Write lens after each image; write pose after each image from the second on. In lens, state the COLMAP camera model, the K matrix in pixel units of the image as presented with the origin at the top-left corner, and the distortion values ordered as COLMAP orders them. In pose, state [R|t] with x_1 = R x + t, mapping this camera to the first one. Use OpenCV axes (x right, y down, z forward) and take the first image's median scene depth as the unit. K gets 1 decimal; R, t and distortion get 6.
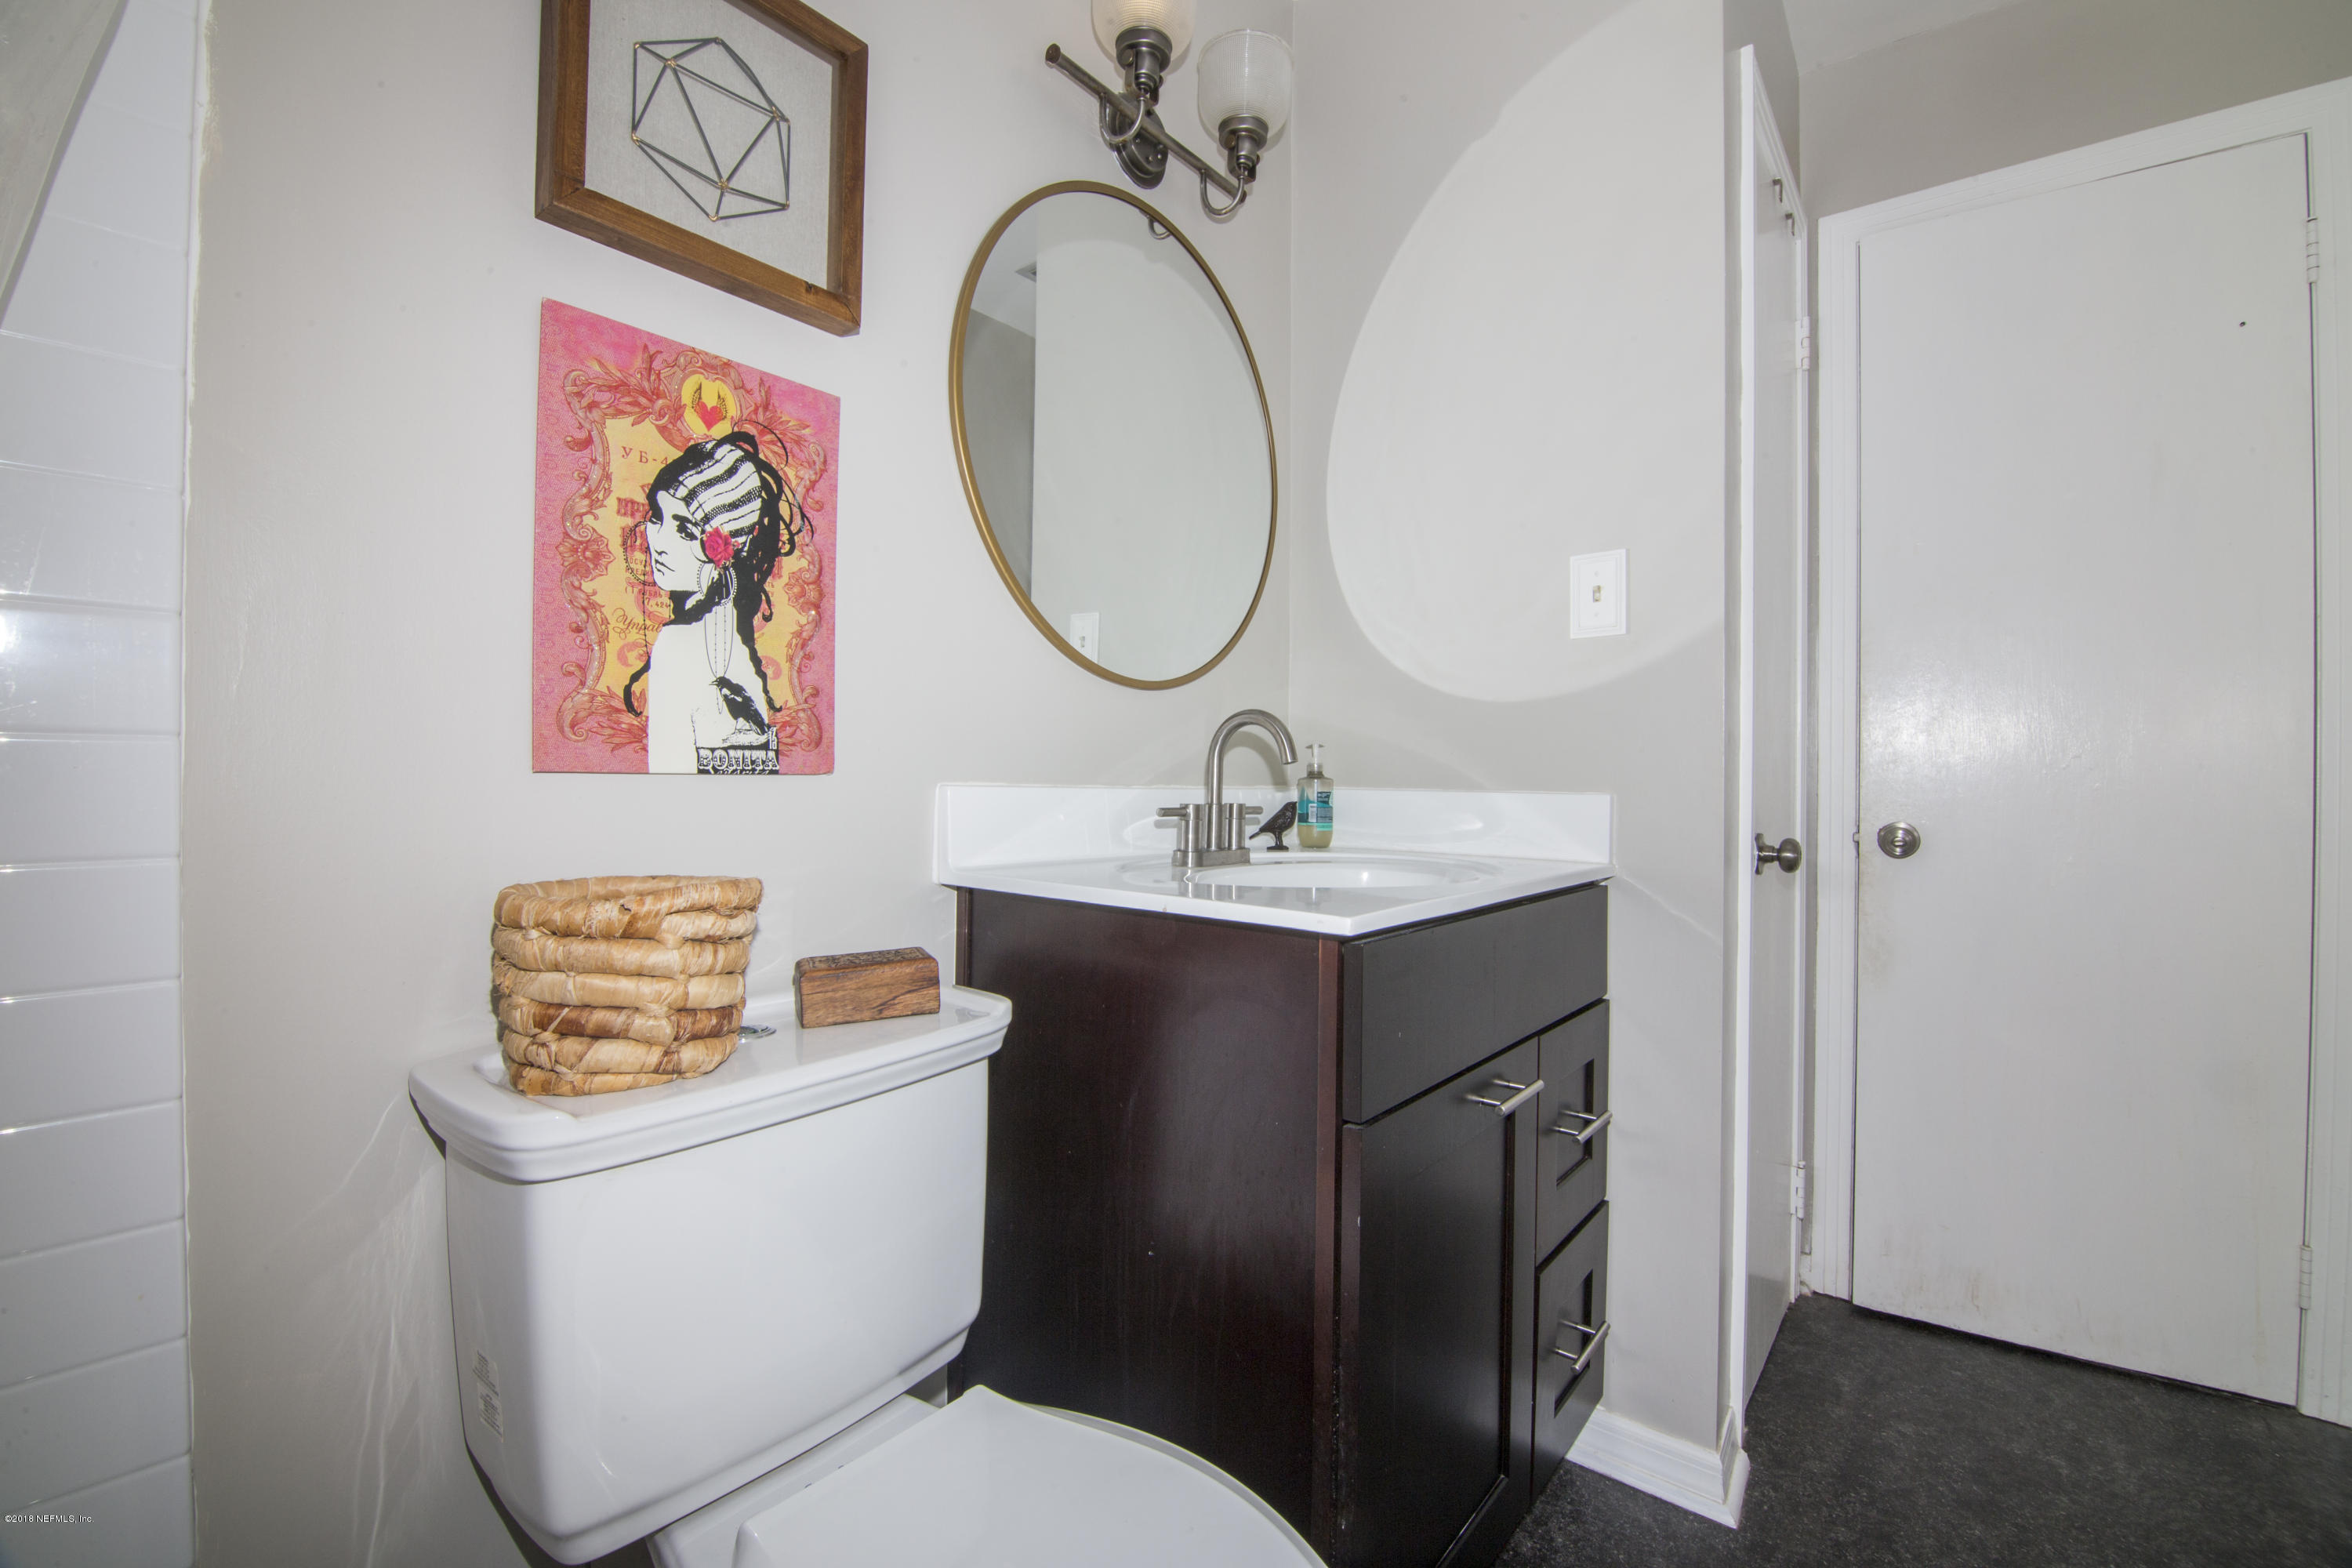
lens RADIAL K [[1042.1, 0, 1172.6], [0, 1042.1, 770.4], [0, 0, 1]] dist [-0.001595, -0.000211]
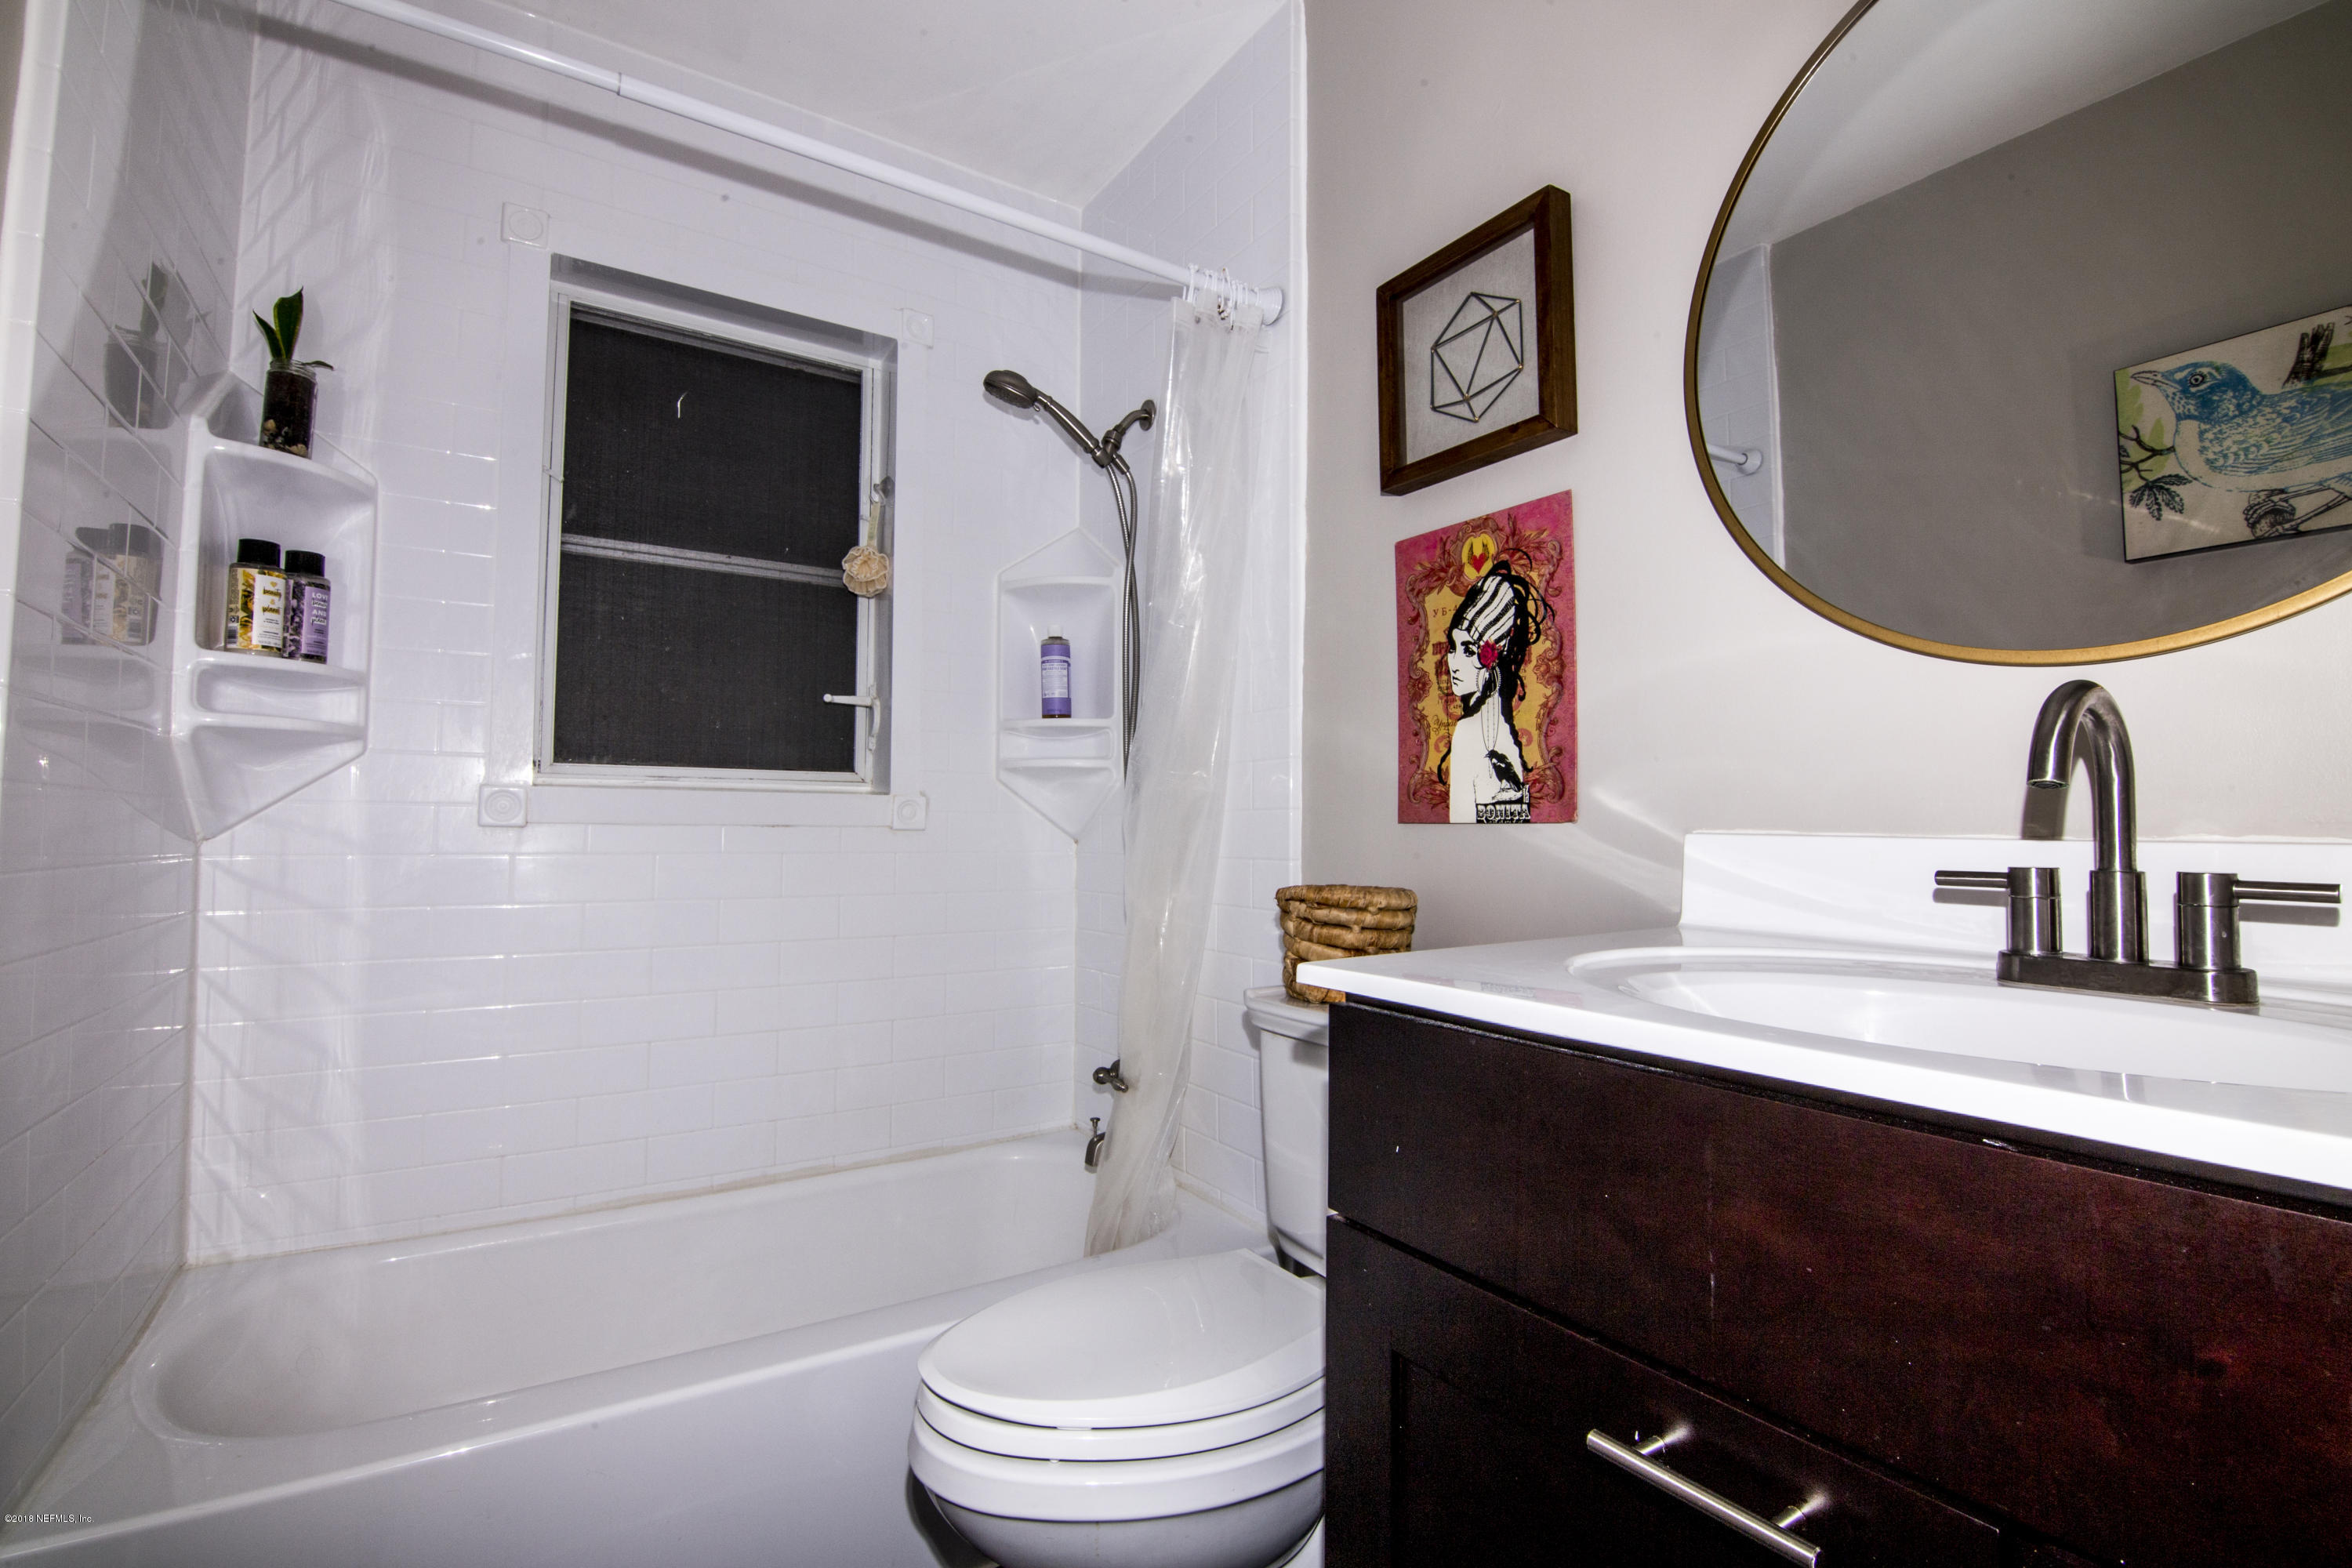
lens RADIAL K [[1080.8, 0, 1169.7], [0, 1080.8, 783.2], [0, 0, 1]] dist [0.002102, -0.000018]
pose [[-0.330985, -0.051165, -0.942248, 0.998876], [-0.002805, 0.998578, -0.053238, 0.027030], [0.943632, -0.014978, -0.330658, 1.061311]]
